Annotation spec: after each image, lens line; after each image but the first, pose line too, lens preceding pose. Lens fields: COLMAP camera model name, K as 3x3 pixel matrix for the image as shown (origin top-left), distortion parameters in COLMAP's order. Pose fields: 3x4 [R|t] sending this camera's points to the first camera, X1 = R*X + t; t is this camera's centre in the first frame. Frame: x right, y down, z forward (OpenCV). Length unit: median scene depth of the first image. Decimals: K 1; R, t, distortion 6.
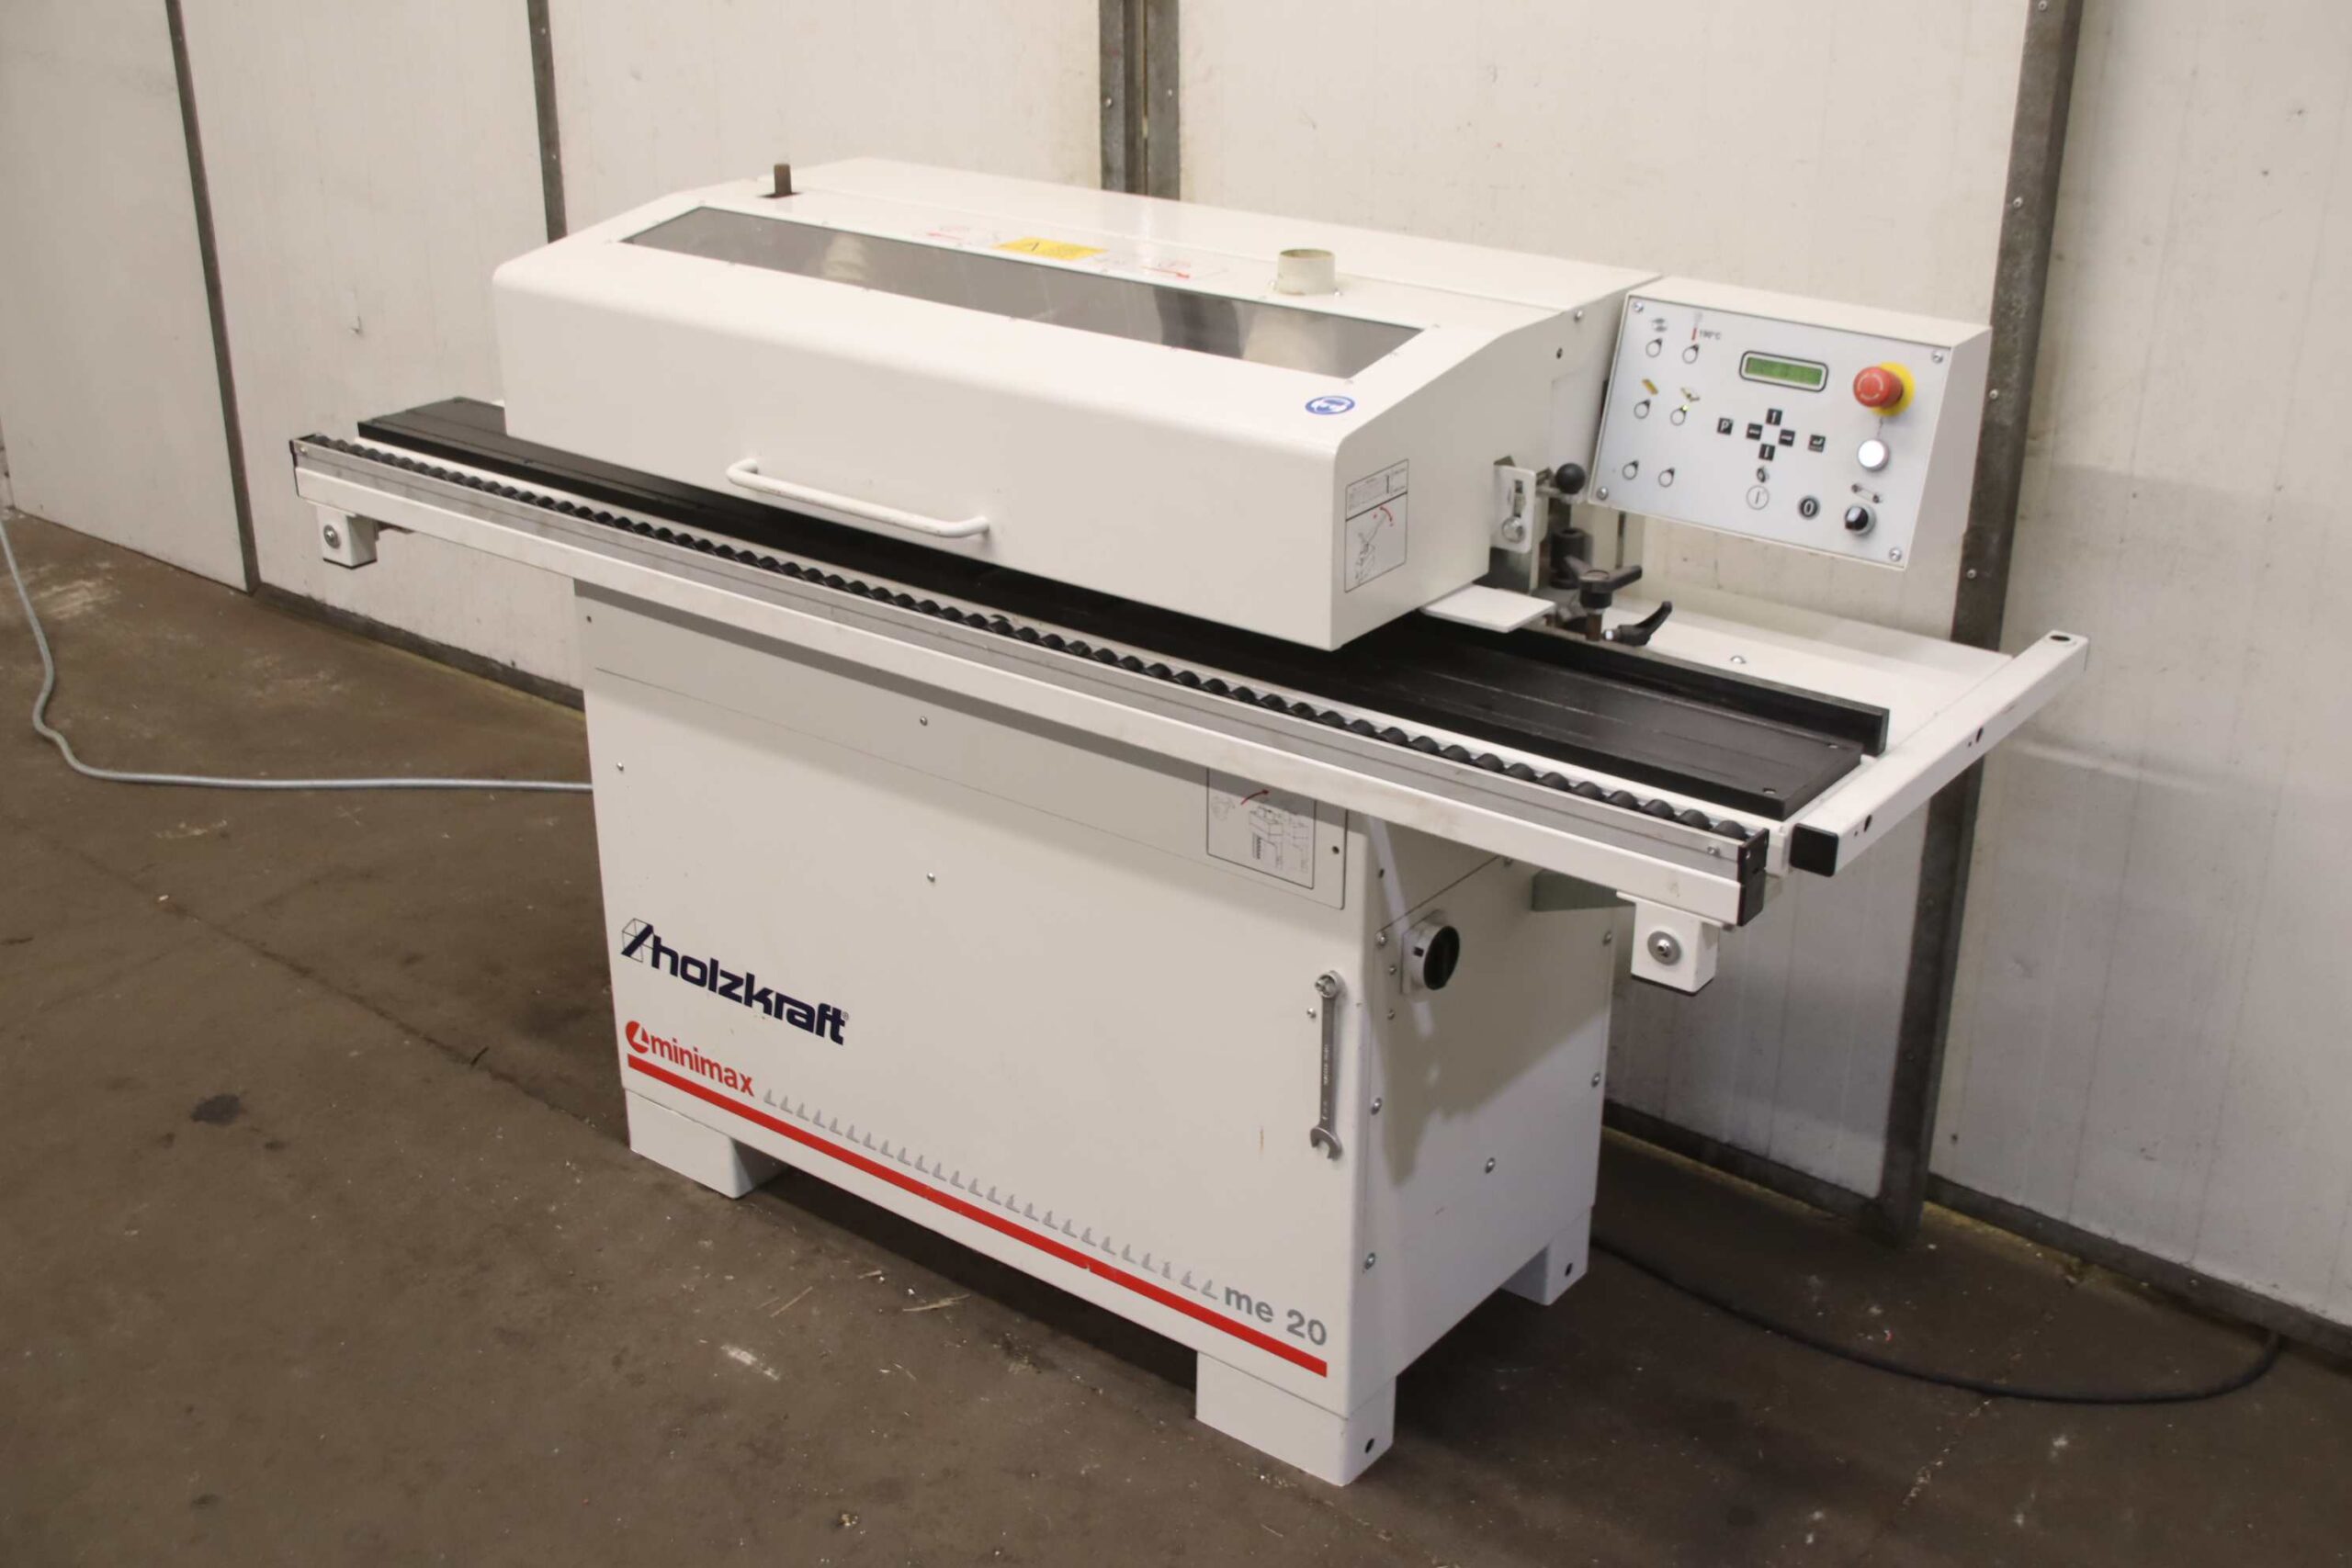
lens RADIAL K [[2580.9, 0, 1175.5], [0, 2580.9, 780.2], [0, 0, 1]] dist [-0.045130, 0.000000]
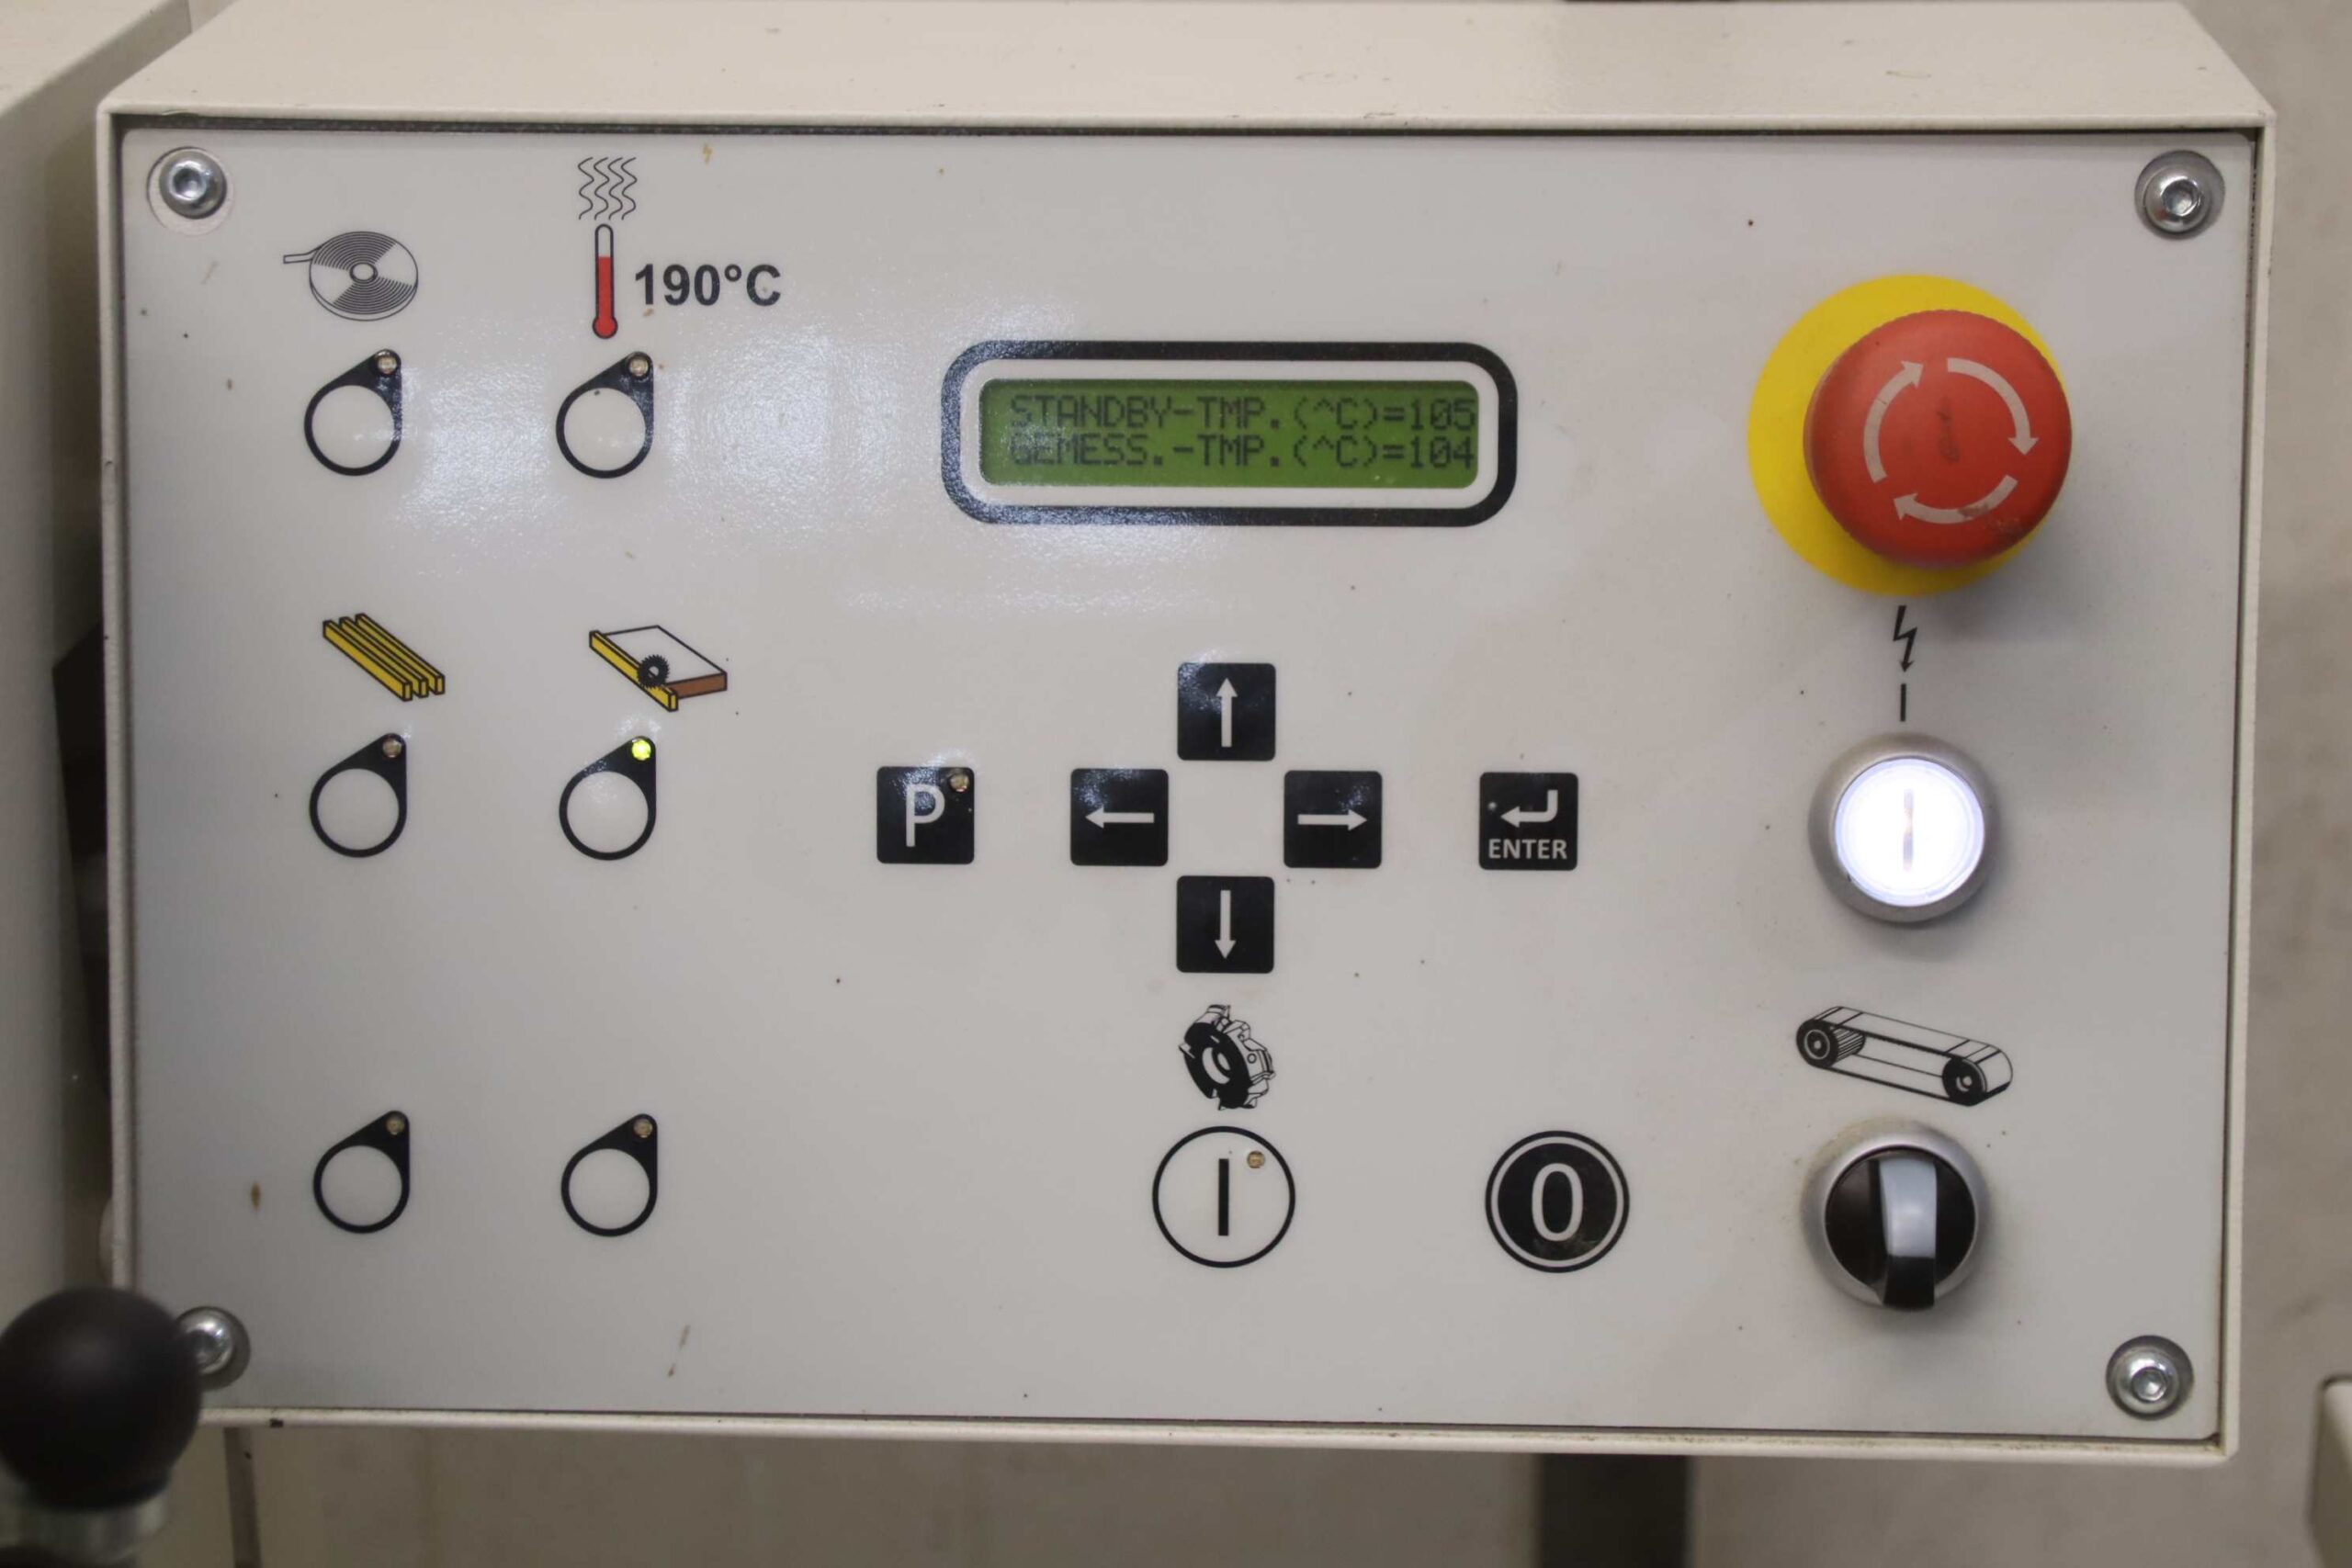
lens RADIAL K [[4543.8, 0, 1171.9], [0, 4543.8, 788.3], [0, 0, 1]] dist [0.064550, 0.000000]
pose [[0.818731, -0.215359, 0.532260, 0.066677], [0.235566, 0.971374, 0.030678, -0.132829], [-0.523630, 0.100265, 0.846025, 0.686252]]
